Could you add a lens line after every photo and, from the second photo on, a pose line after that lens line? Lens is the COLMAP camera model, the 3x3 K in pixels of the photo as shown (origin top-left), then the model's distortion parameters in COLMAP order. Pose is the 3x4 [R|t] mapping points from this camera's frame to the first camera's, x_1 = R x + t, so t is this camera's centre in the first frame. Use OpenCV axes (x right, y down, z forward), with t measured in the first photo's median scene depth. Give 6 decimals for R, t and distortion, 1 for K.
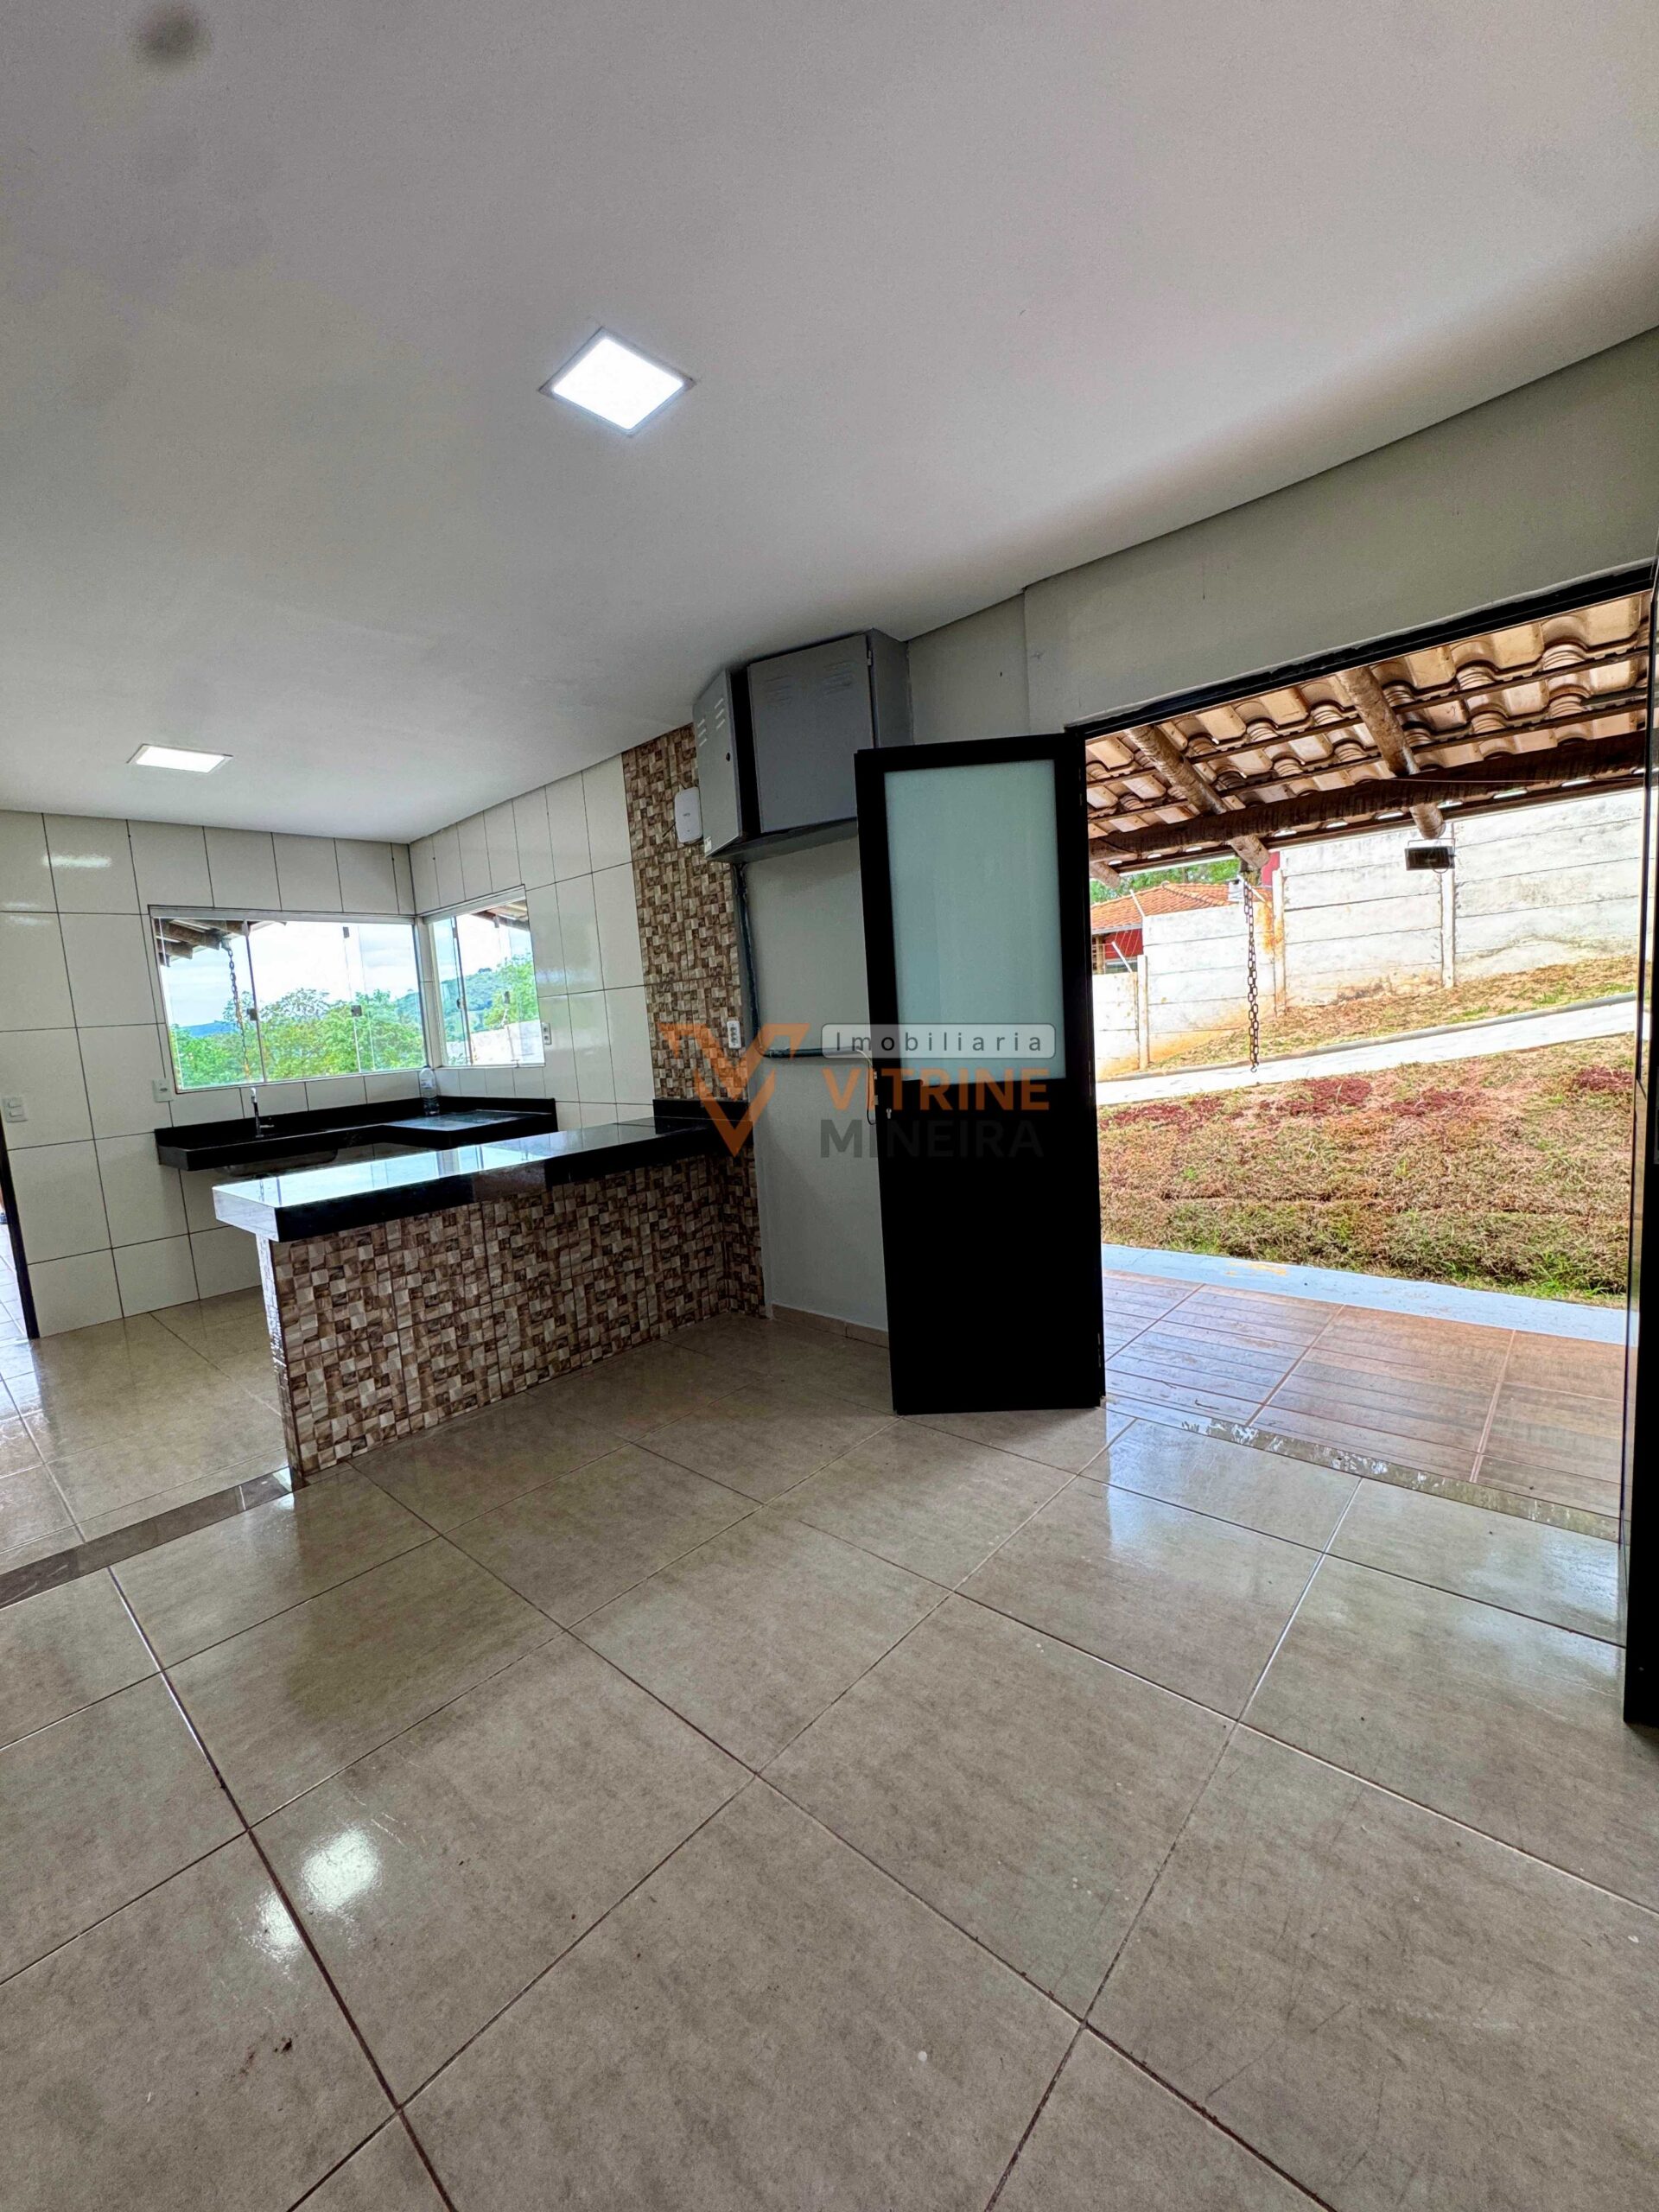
lens RADIAL K [[882.3, 0, 830.4], [0, 882.3, 1098.4], [0, 0, 1]] dist [-0.004422, 0.001187]
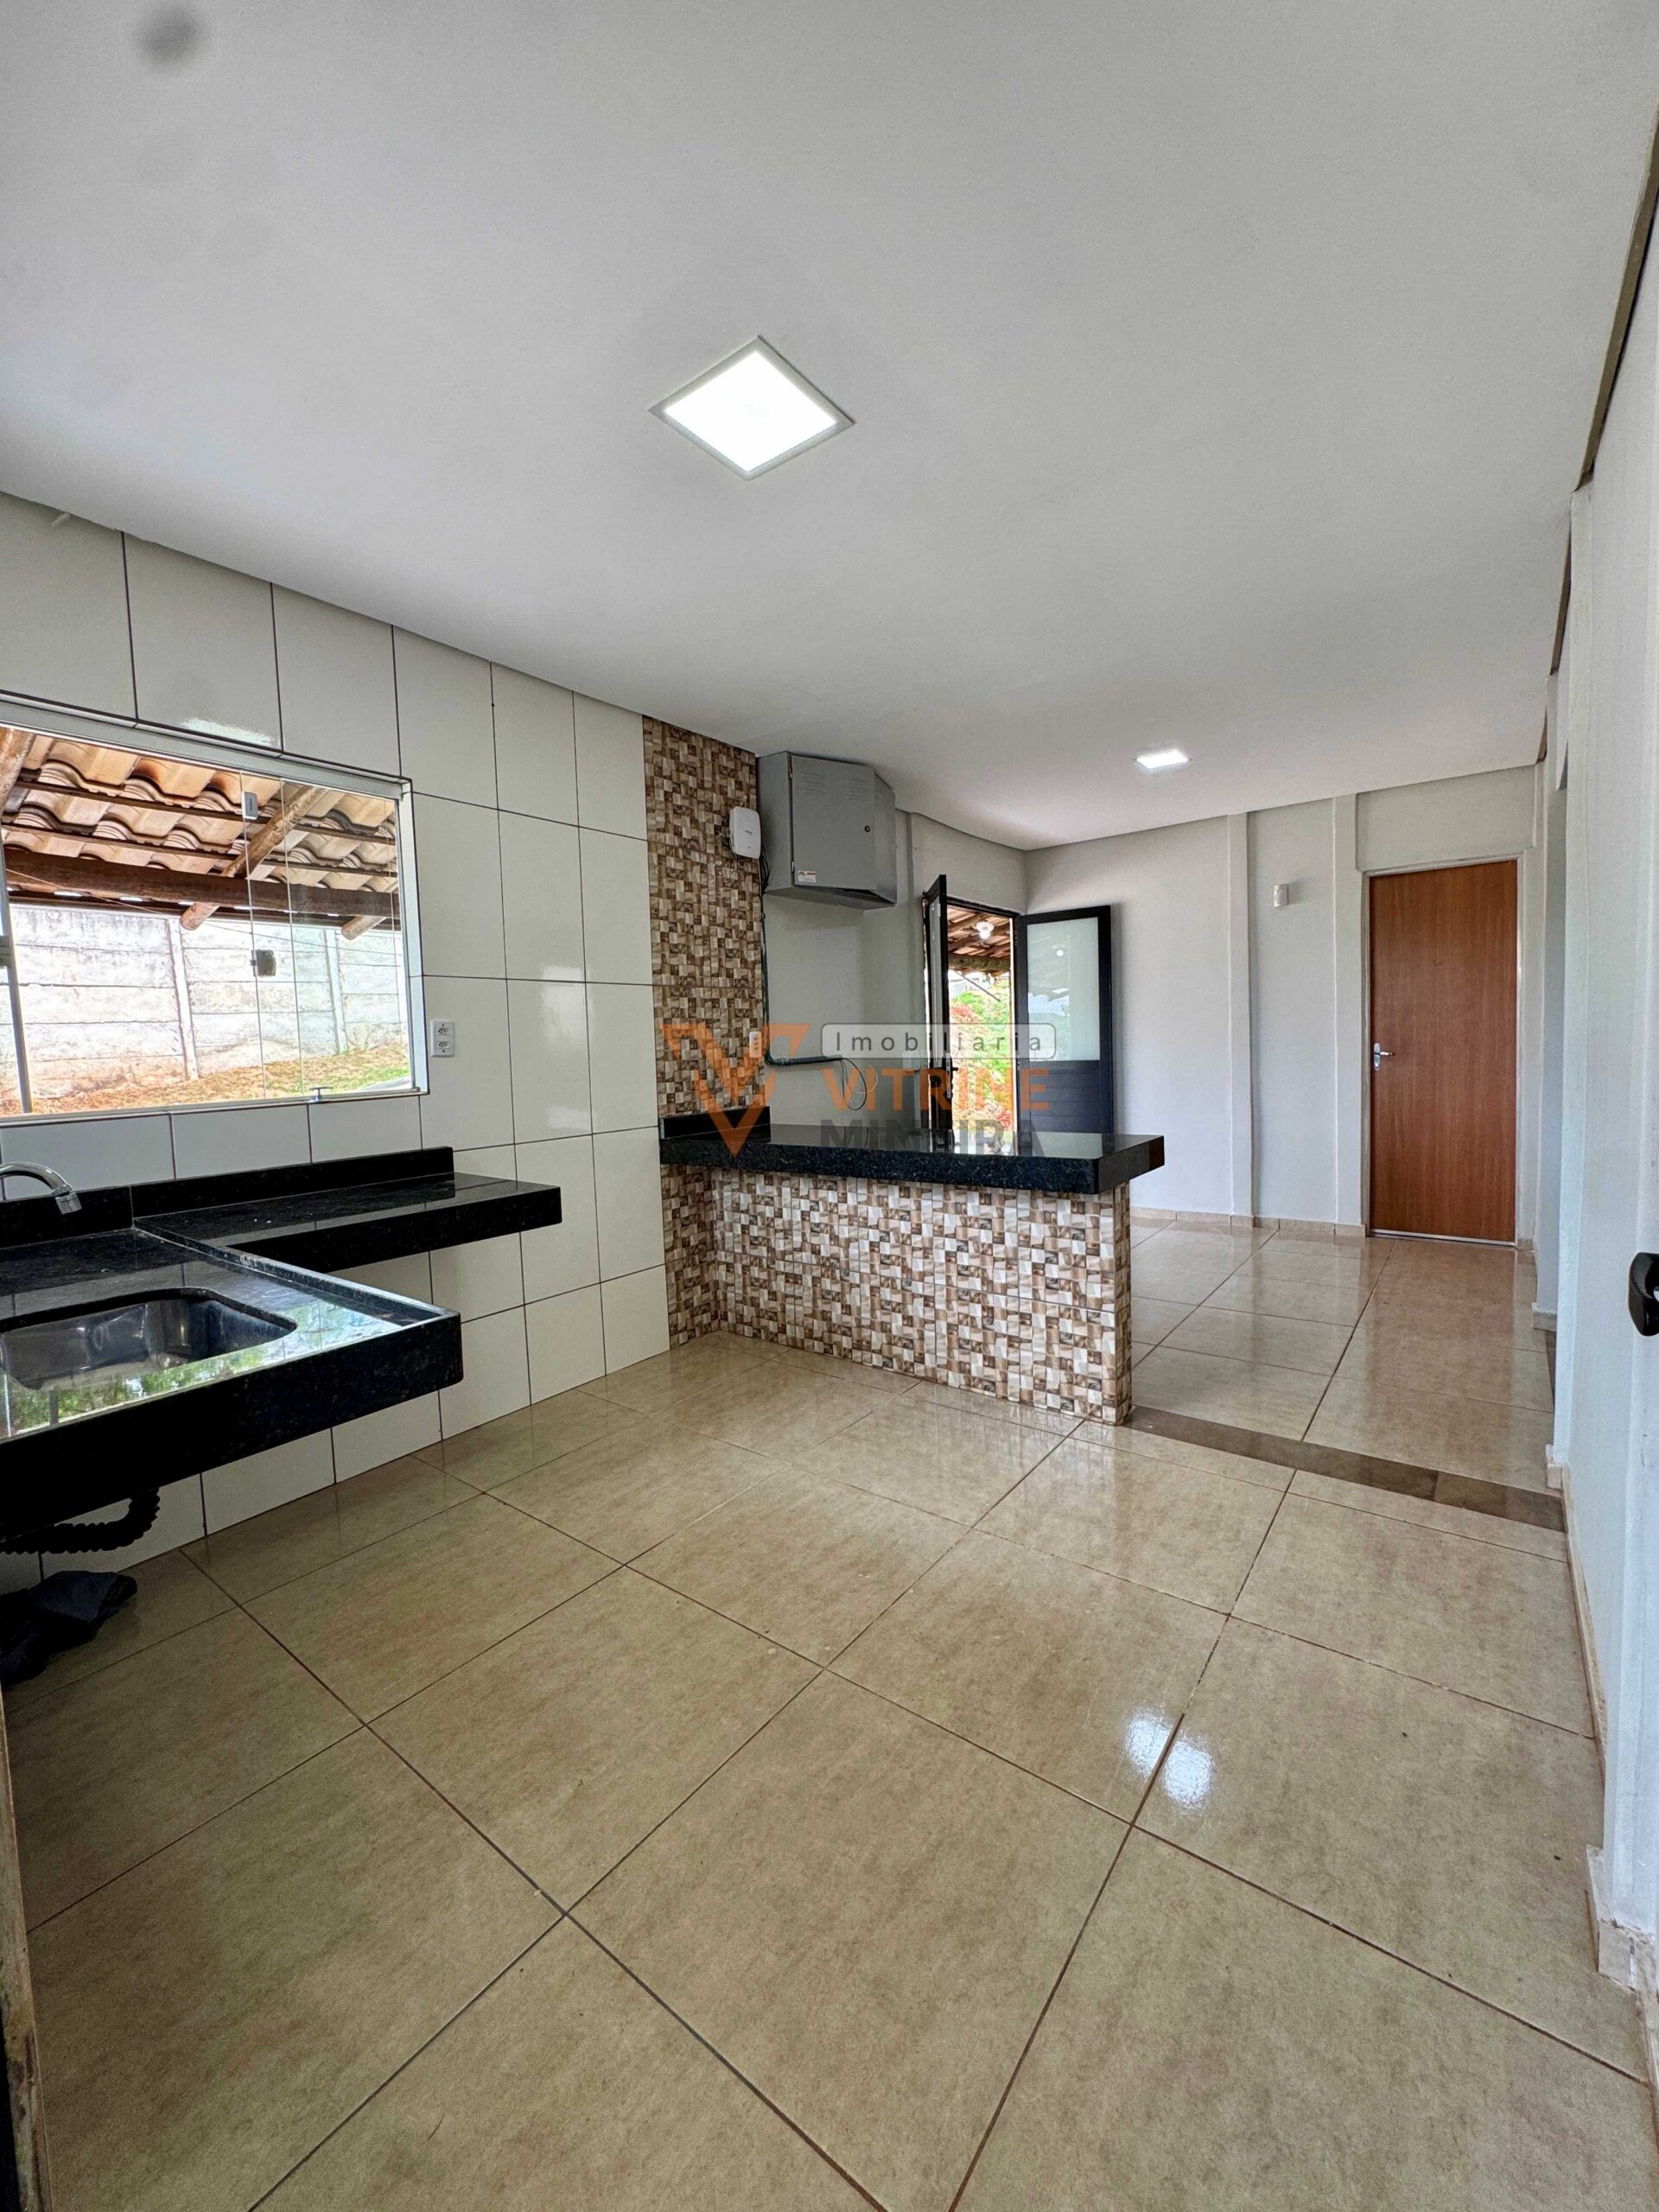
lens RADIAL K [[882.3, 0, 830.7], [0, 882.3, 1101.2], [0, 0, 1]] dist [-0.004422, 0.001187]
pose [[-0.071486, 0.006524, 0.997420, -1.190786], [0.138890, 0.990302, 0.003477, 0.004670], [-0.987724, 0.138780, -0.071699, 1.003847]]
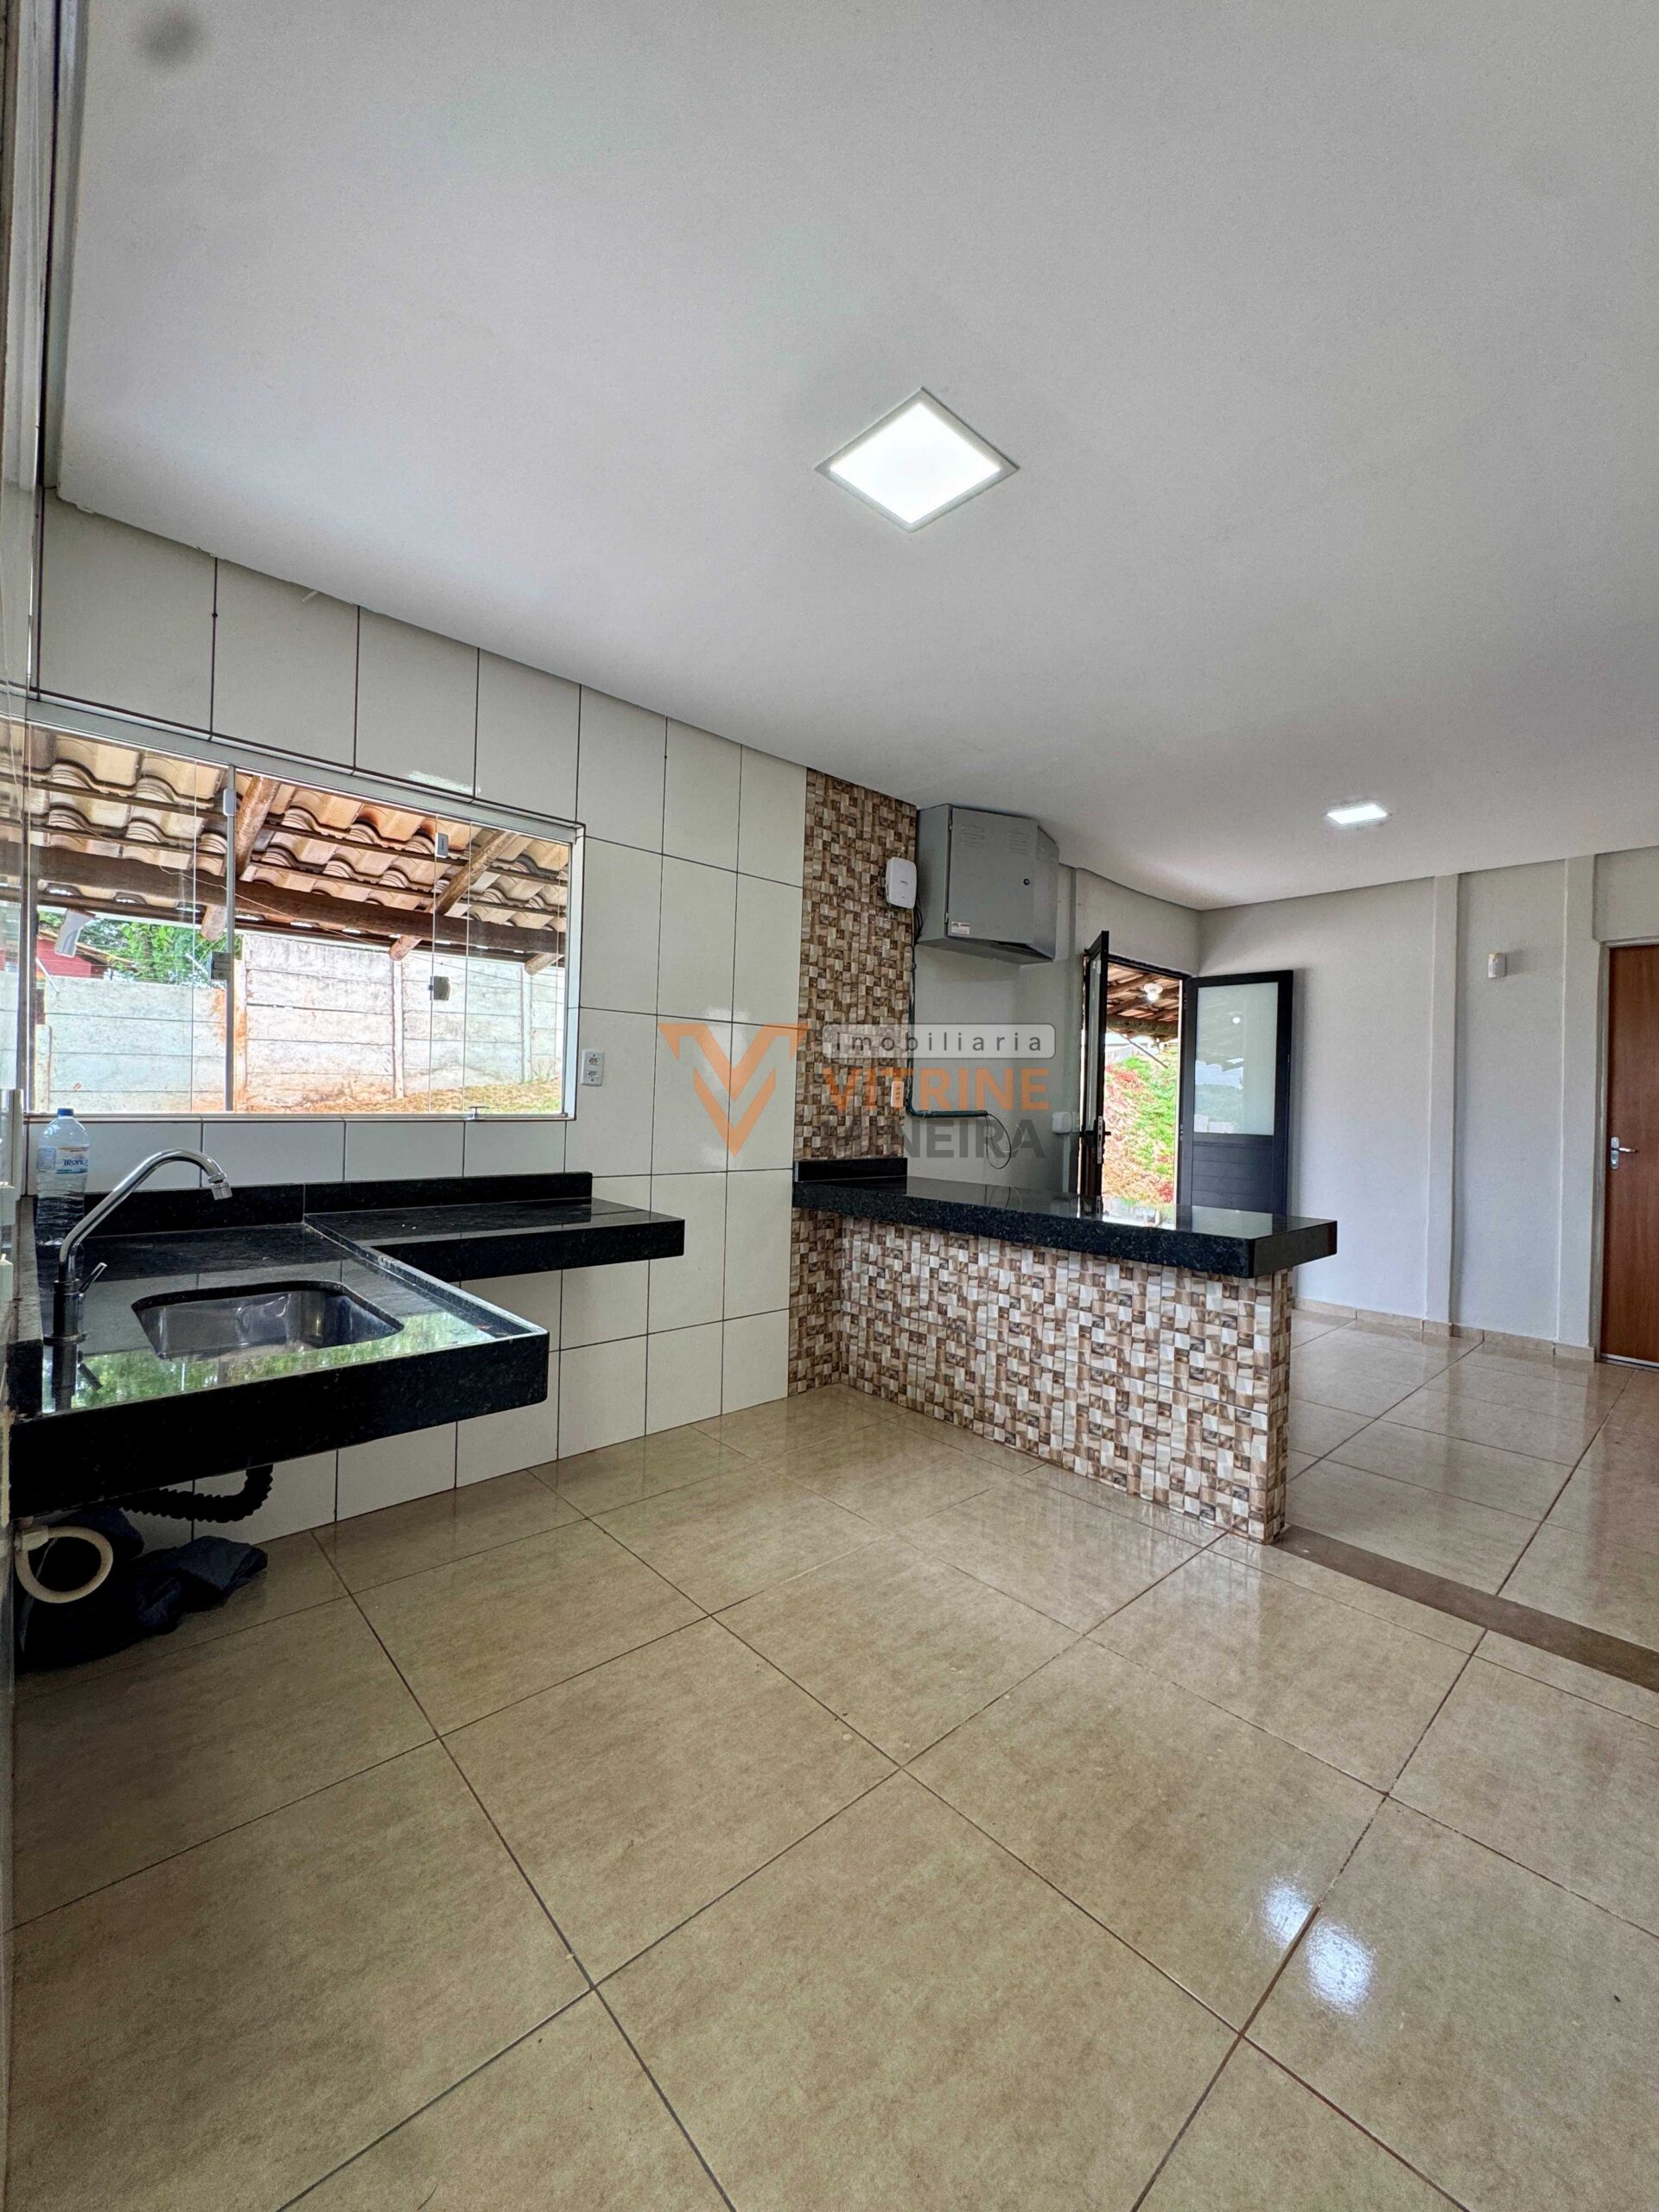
lens RADIAL K [[882.3, 0, 832.1], [0, 882.3, 1101.8], [0, 0, 1]] dist [-0.004422, 0.001187]
pose [[0.101302, 0.068400, 0.992502, -1.173599], [0.064908, 0.995054, -0.075201, 0.011222], [-0.992736, 0.072039, 0.096361, 0.983900]]
